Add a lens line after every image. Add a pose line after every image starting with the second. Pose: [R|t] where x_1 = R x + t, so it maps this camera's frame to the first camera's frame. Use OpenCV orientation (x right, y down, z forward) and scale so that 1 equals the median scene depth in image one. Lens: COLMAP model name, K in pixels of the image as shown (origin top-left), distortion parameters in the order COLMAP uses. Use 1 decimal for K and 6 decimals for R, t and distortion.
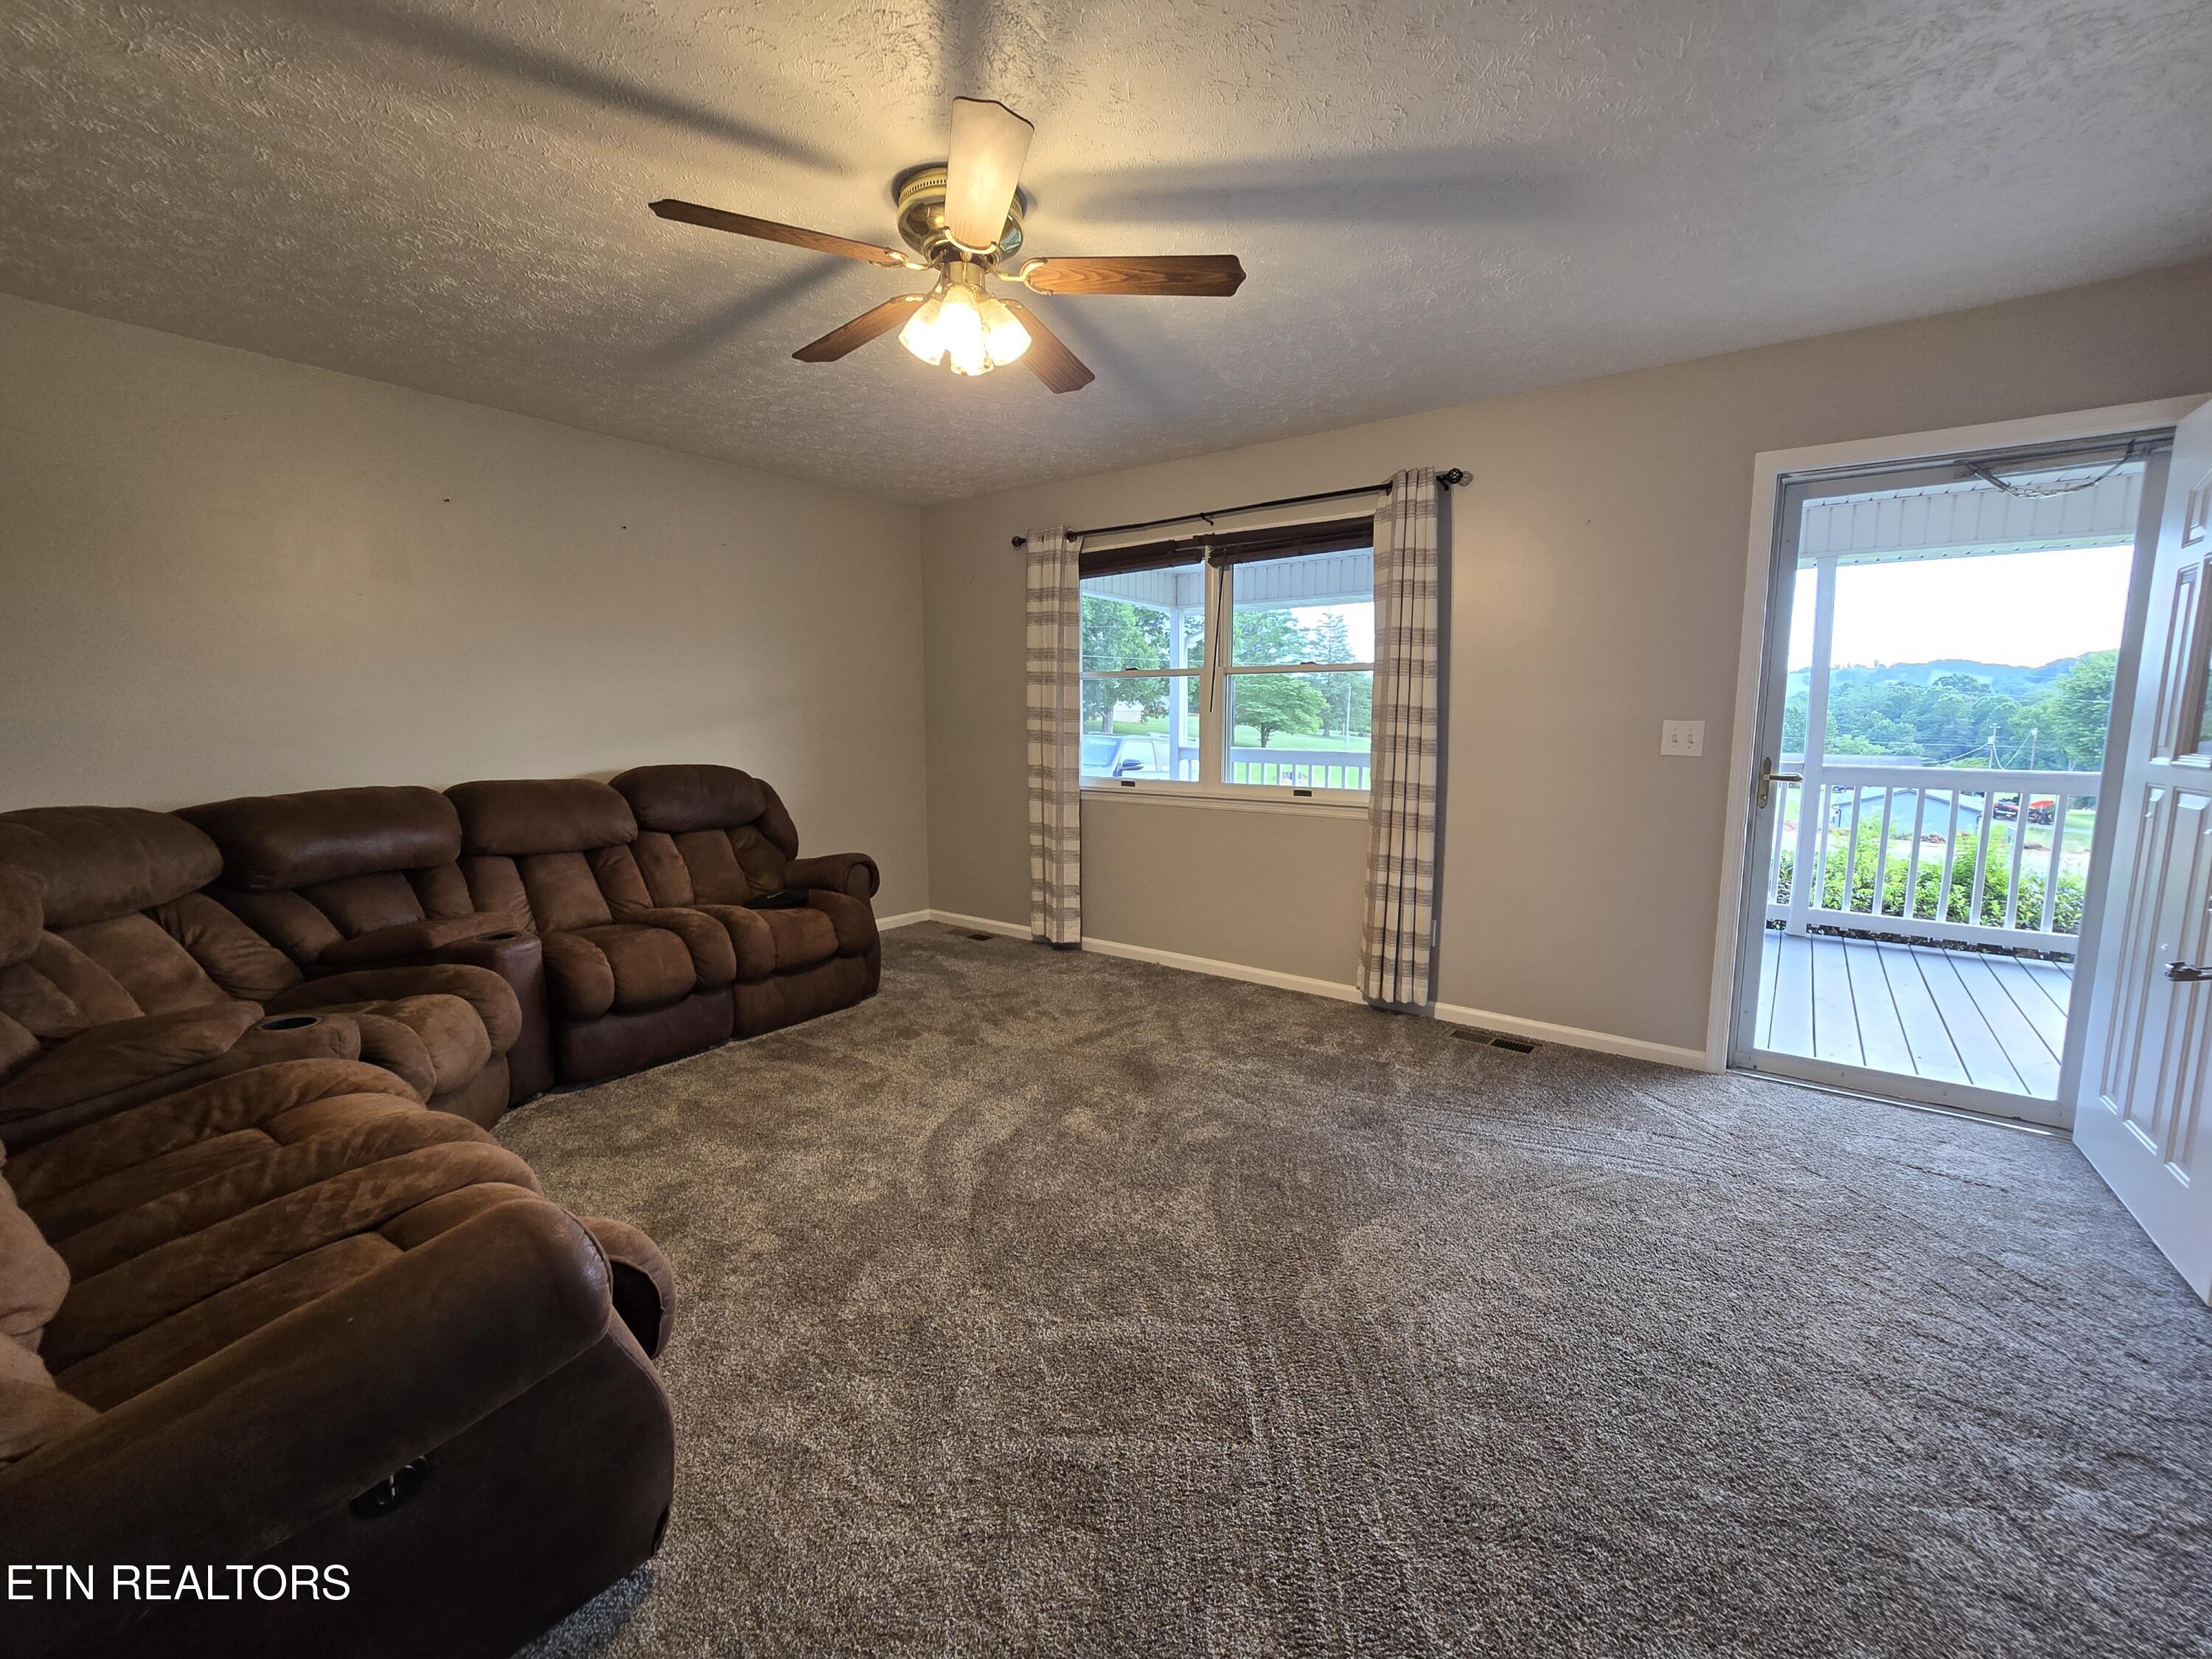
lens RADIAL K [[906.1, 0, 1126.5], [0, 906.1, 828.1], [0, 0, 1]] dist [-0.002295, -0.000588]
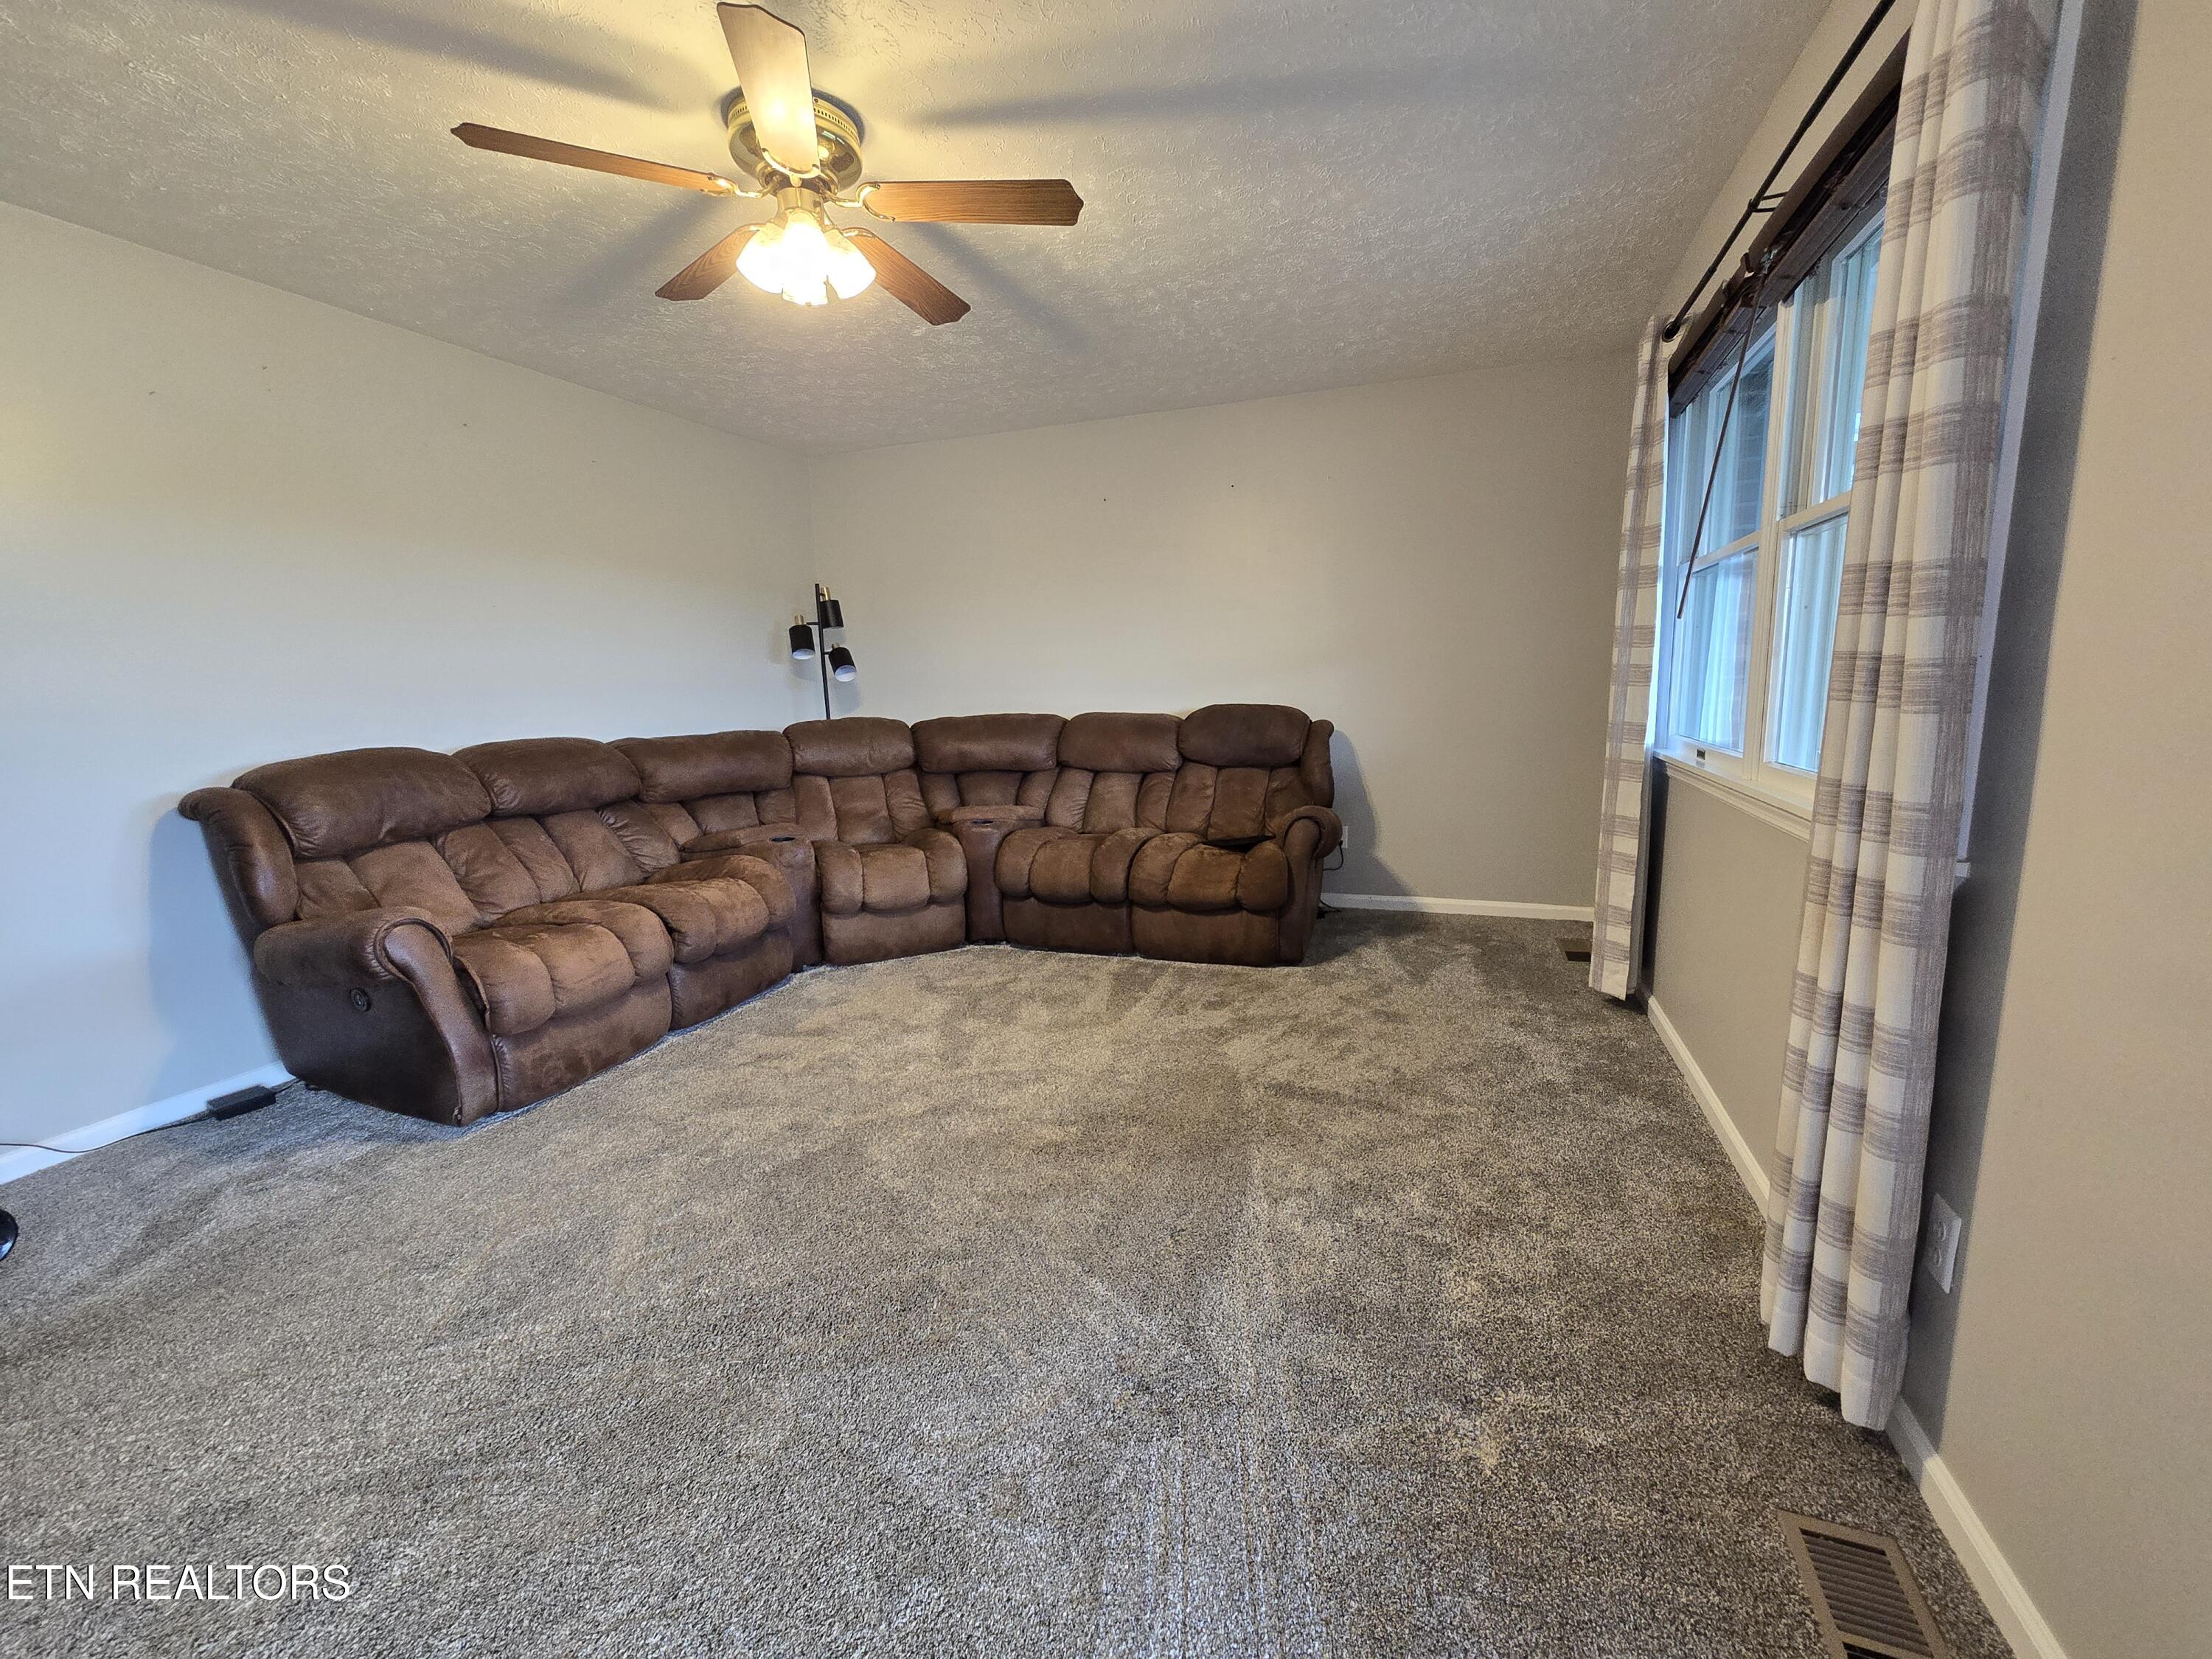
lens RADIAL K [[906.1, 0, 1126.5], [0, 906.1, 828.1], [0, 0, 1]] dist [-0.002295, -0.000588]
pose [[0.296717, 0.146689, -0.943632, 0.580070], [-0.089015, 0.988078, 0.125608, -0.055905], [0.950808, 0.046728, 0.306237, 0.646769]]
